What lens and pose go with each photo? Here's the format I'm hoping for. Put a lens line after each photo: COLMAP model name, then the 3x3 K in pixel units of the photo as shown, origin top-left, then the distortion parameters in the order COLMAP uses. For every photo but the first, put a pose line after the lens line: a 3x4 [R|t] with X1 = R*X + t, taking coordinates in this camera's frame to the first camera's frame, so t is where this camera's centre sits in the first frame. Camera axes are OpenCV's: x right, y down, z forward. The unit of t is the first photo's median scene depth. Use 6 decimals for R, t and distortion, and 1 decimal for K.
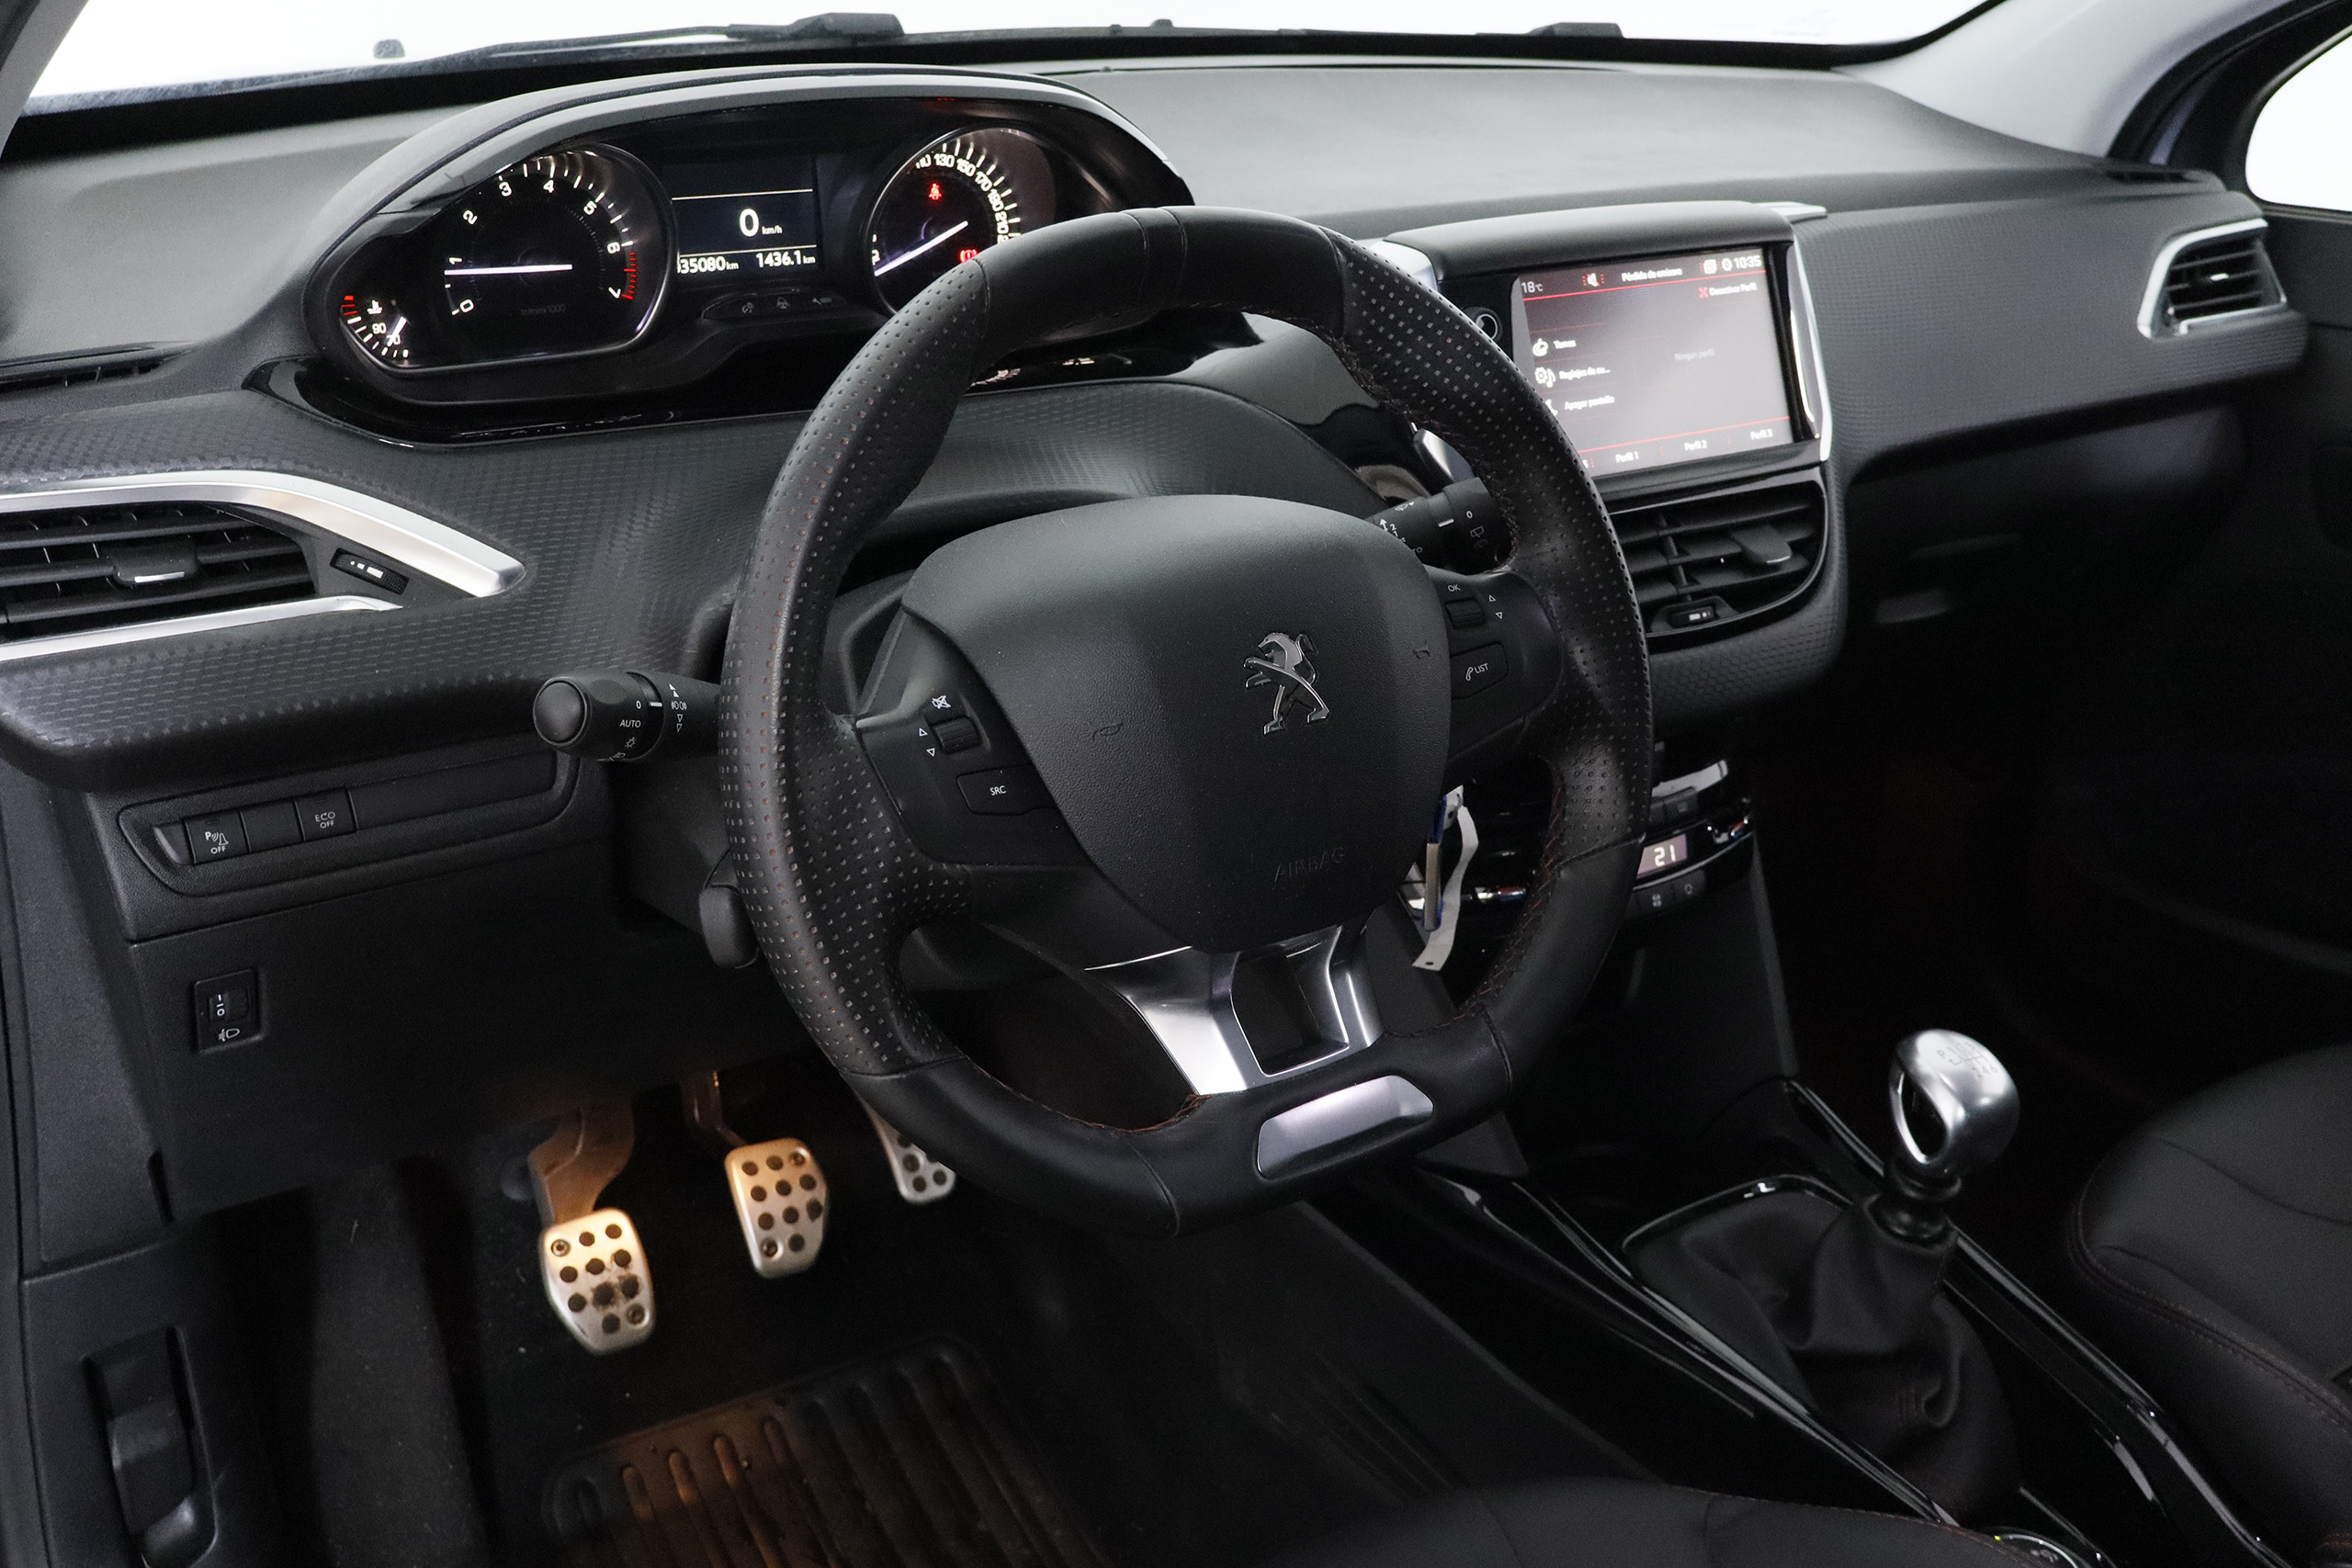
lens RADIAL K [[2300.6, 0, 1176.0], [0, 2300.6, 784.0], [0, 0, 1]] dist [-0.013498, -0.010770]
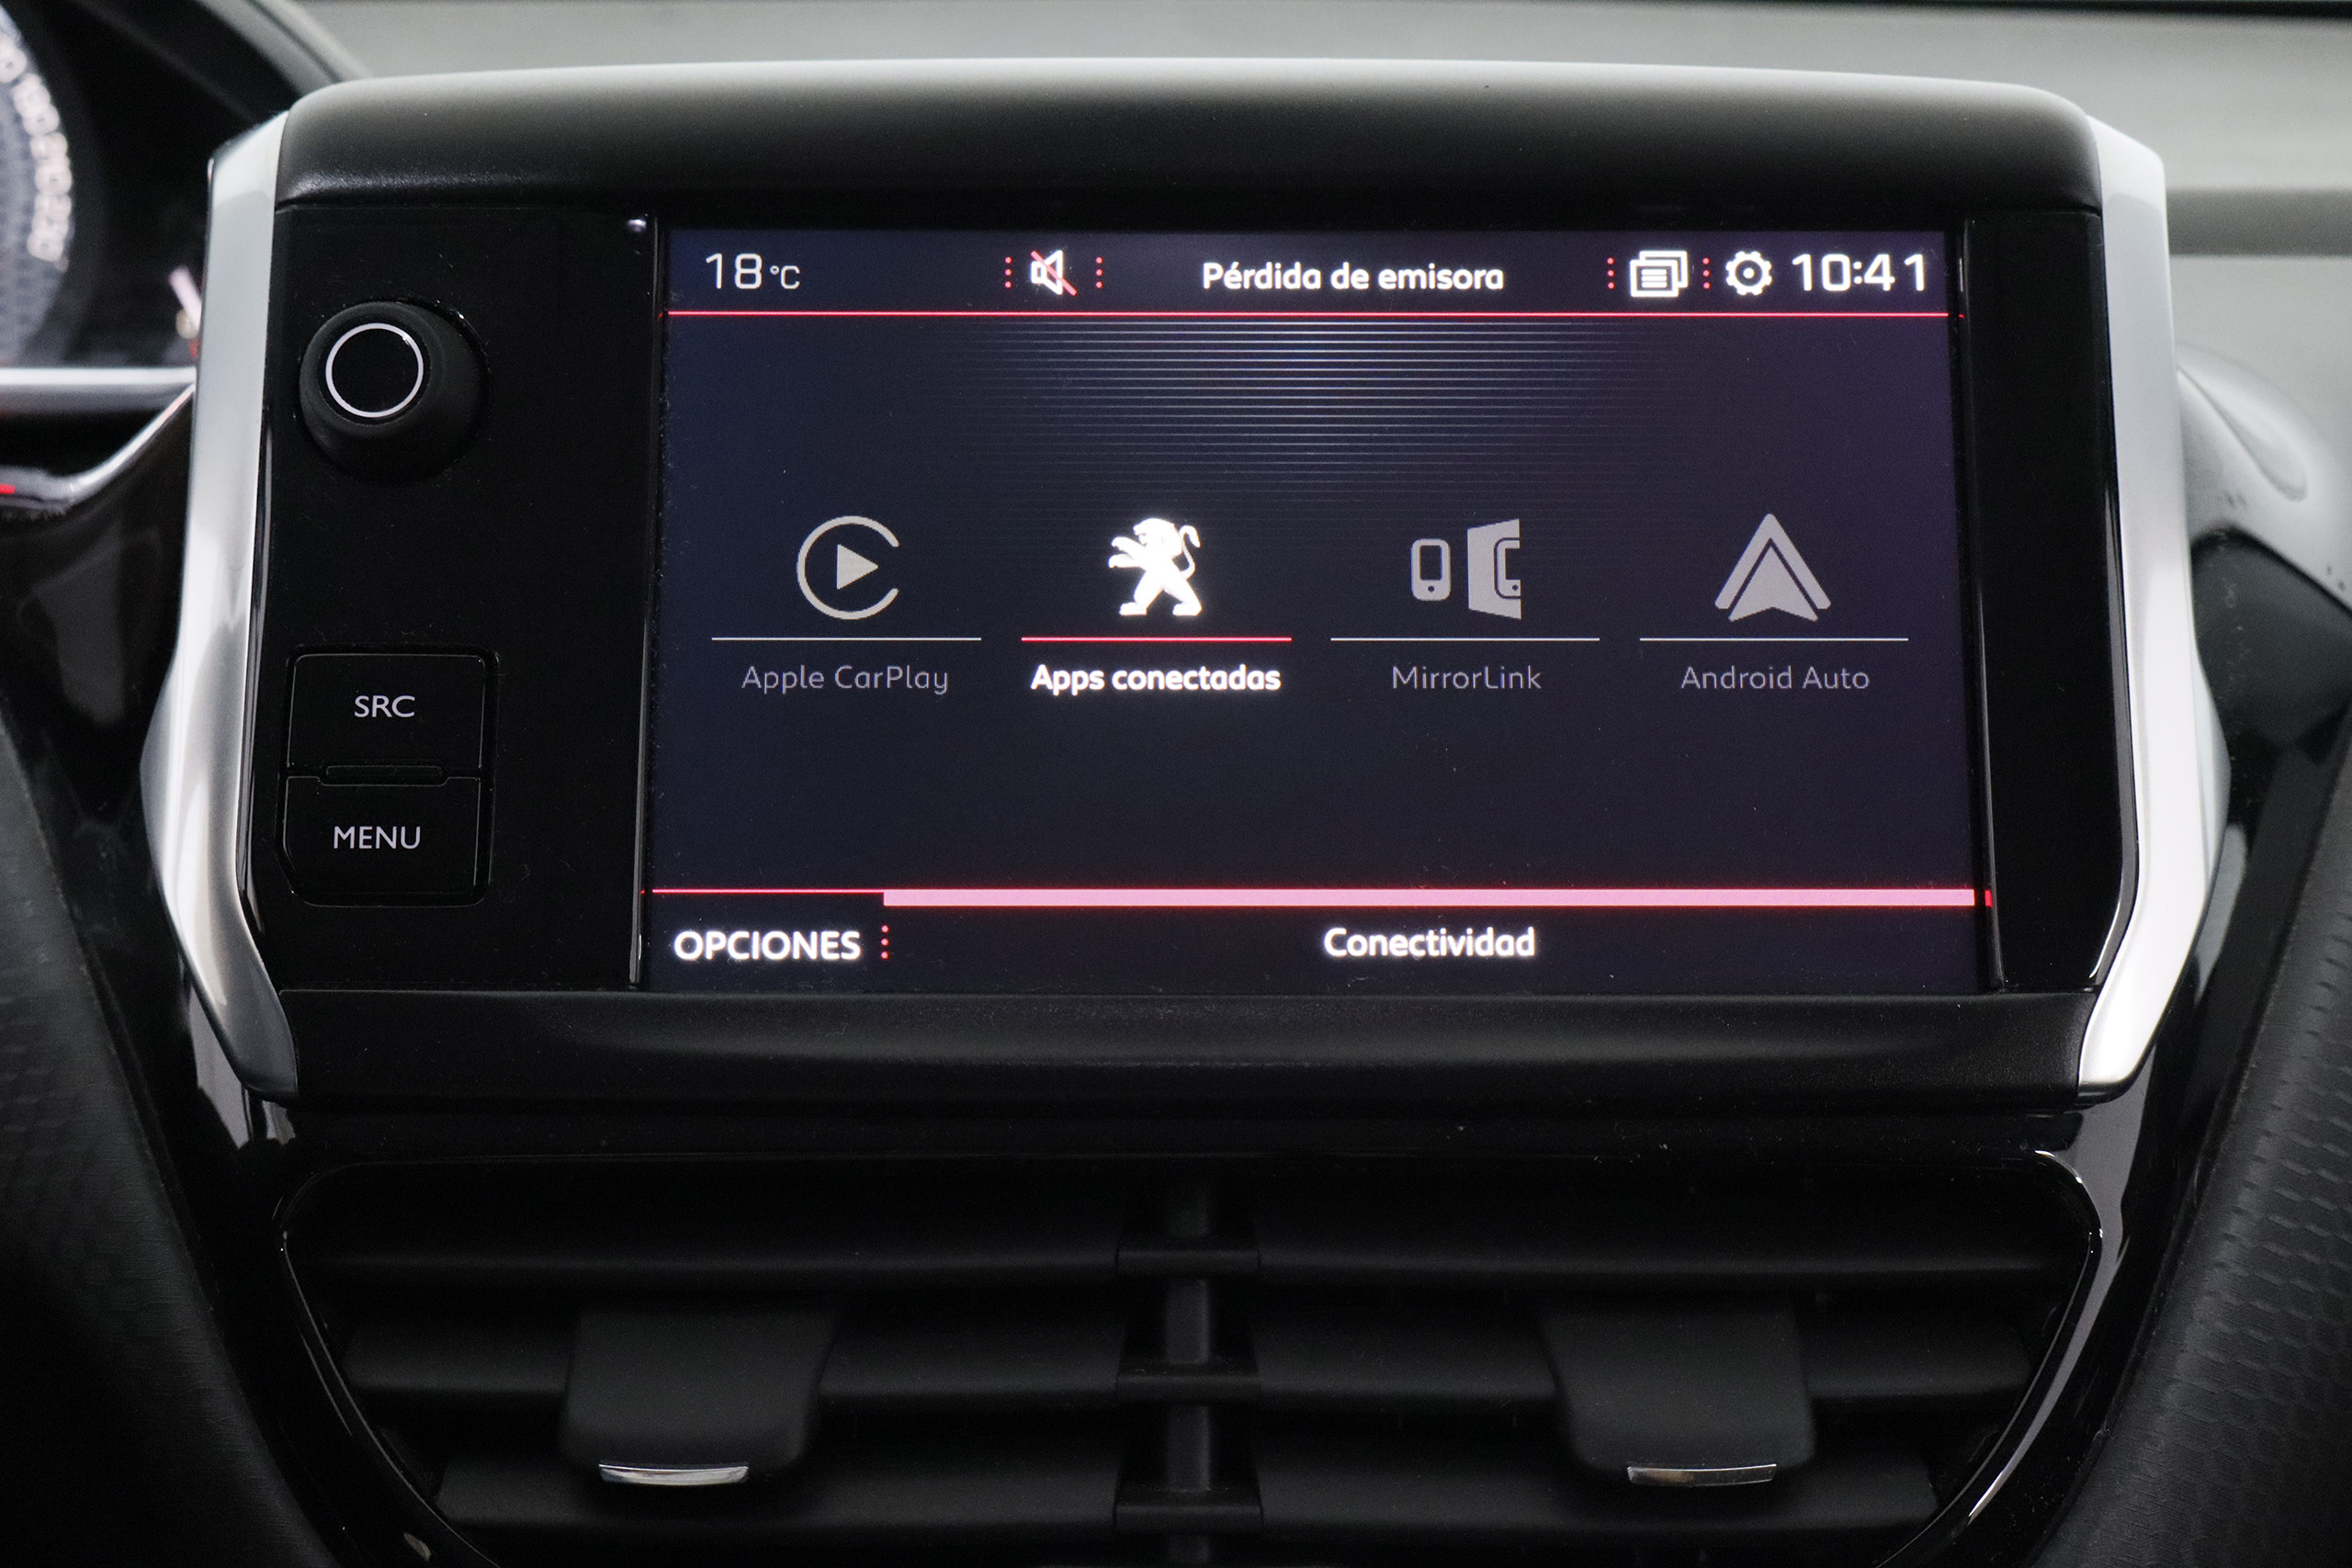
lens RADIAL K [[3078.9, 0, 1176.0], [0, 3078.9, 784.0], [0, 0, 1]] dist [0.011426, -0.055122]
pose [[0.843341, 0.097155, -0.528524, 0.371134], [-0.197993, 0.970508, -0.137525, -0.109731], [0.499575, 0.220624, 0.837705, 0.687033]]
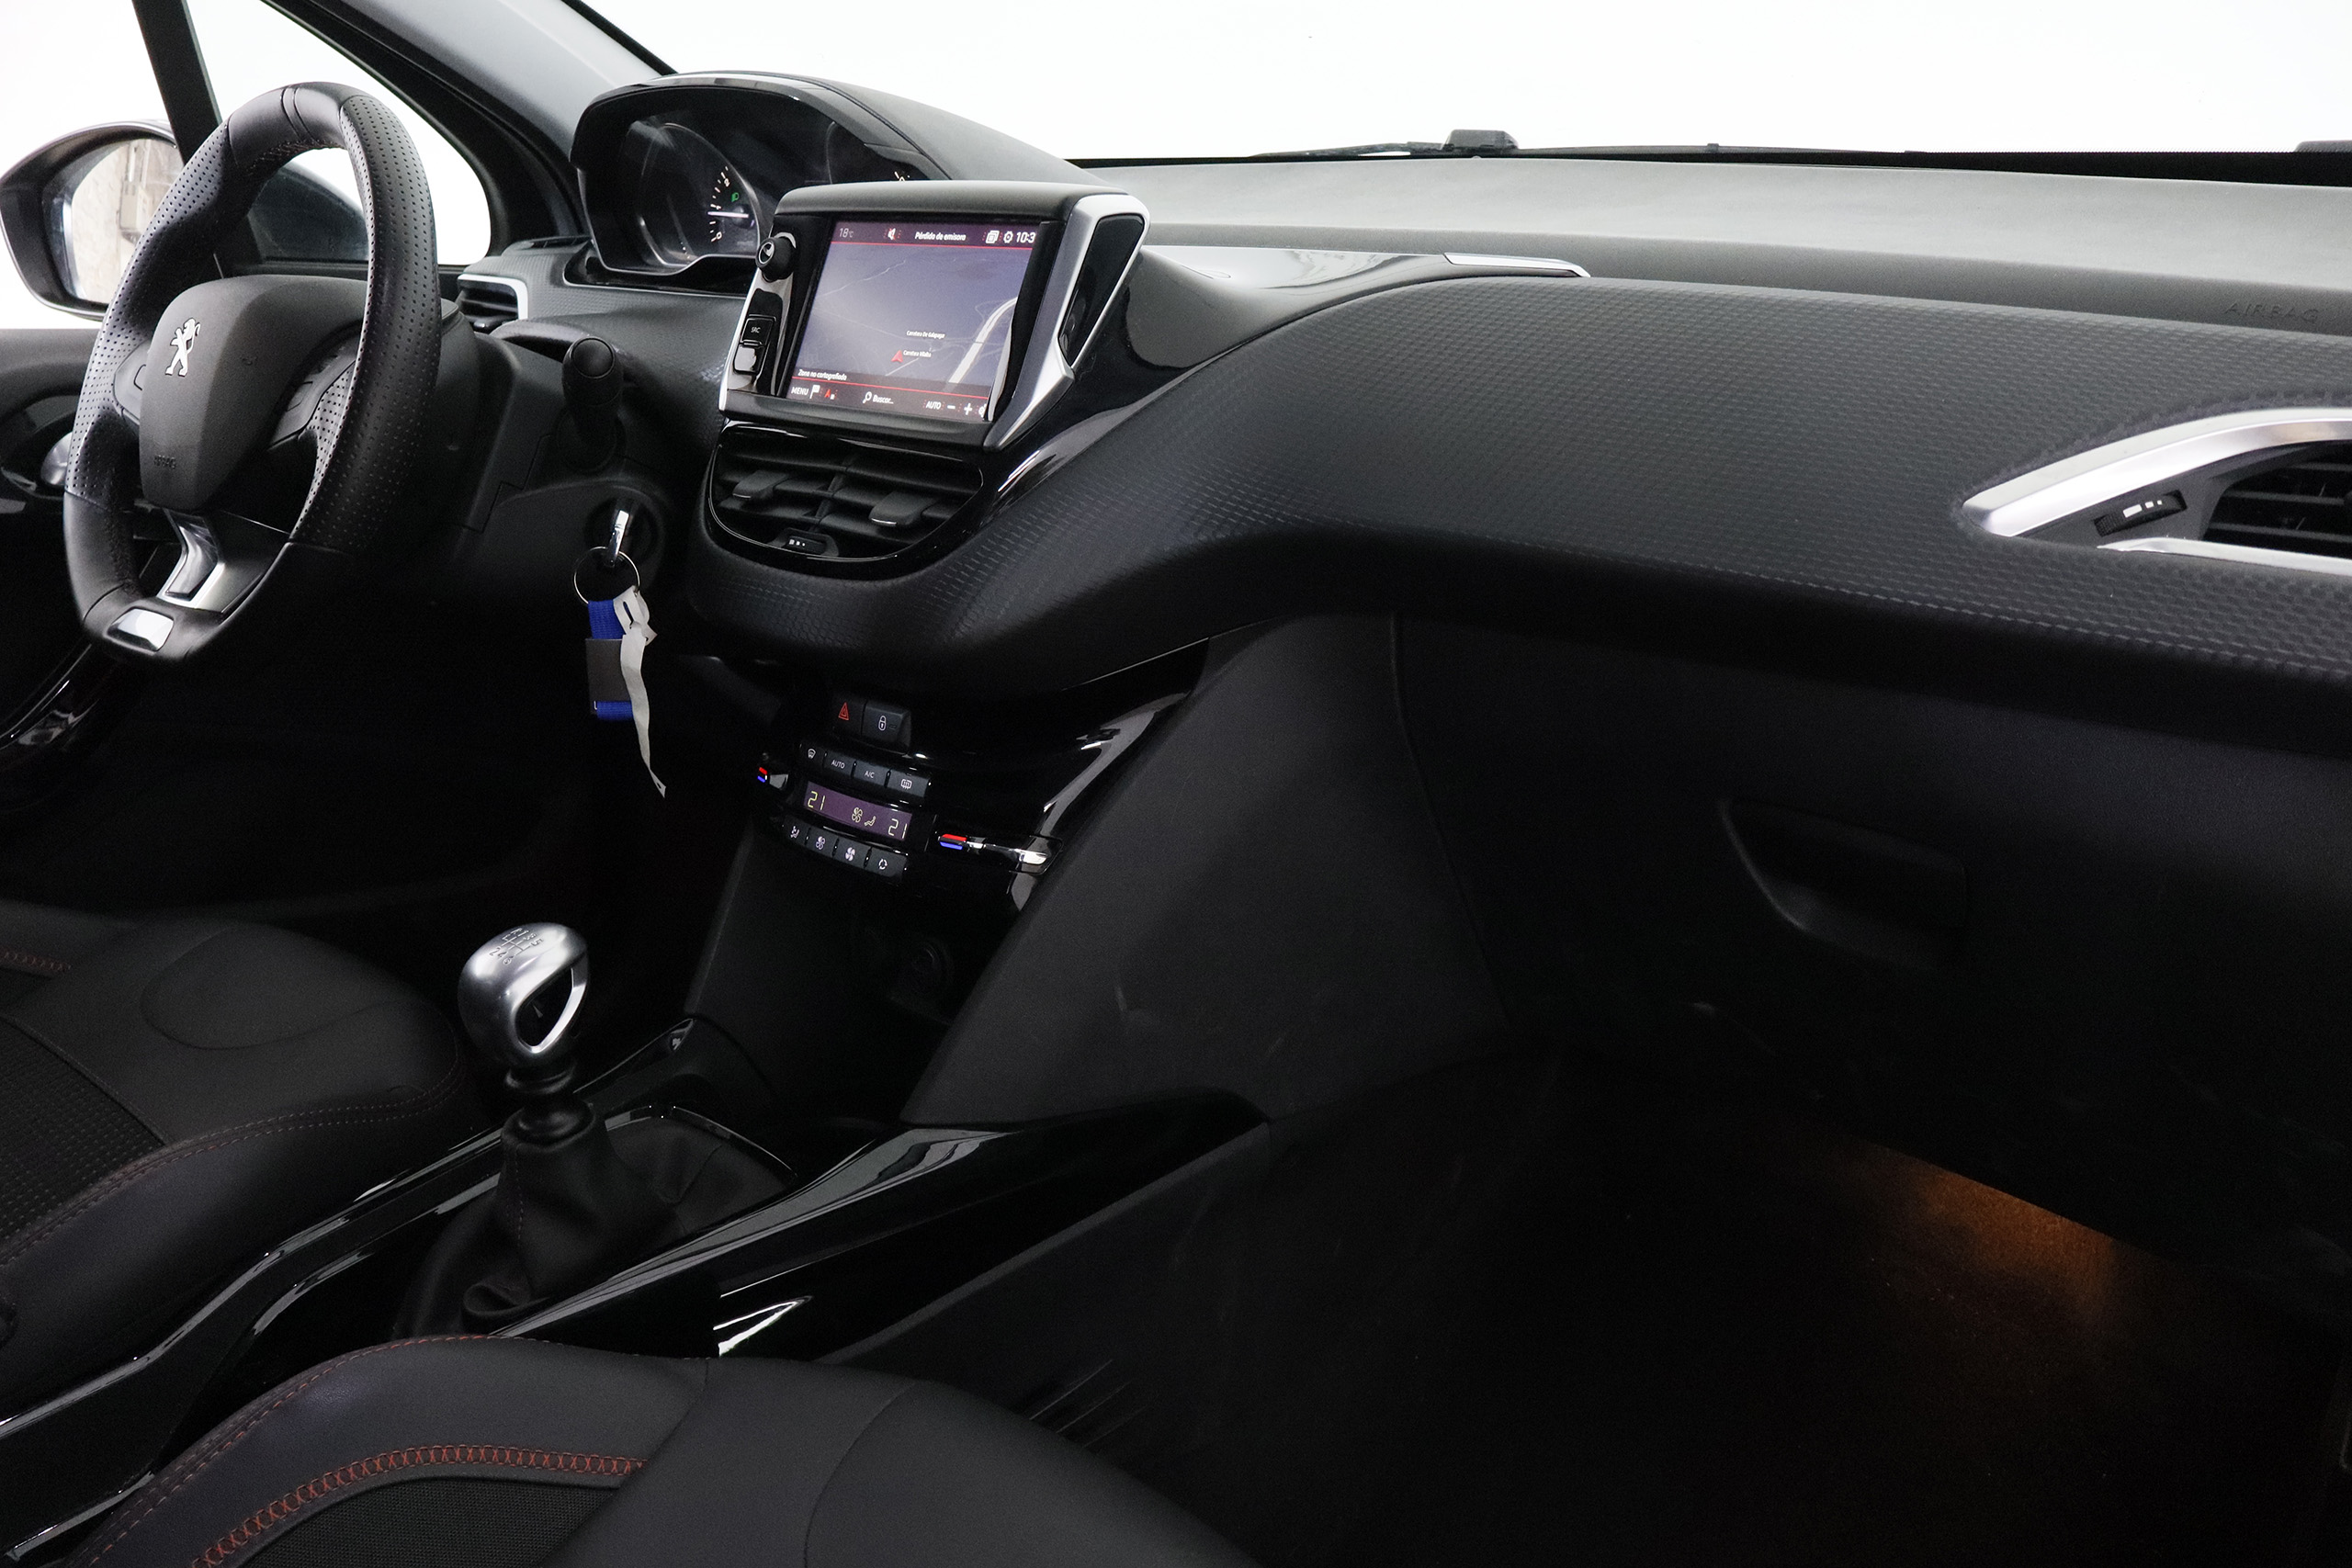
lens RADIAL K [[1964.6, 0, 1176.0], [0, 1964.6, 784.0], [0, 0, 1]] dist [0.030441, -0.092491]
pose [[0.235786, 0.250190, -0.939047, 1.087600], [-0.395382, 0.907399, 0.142481, -0.161919], [0.887738, 0.337687, 0.312873, 0.874937]]
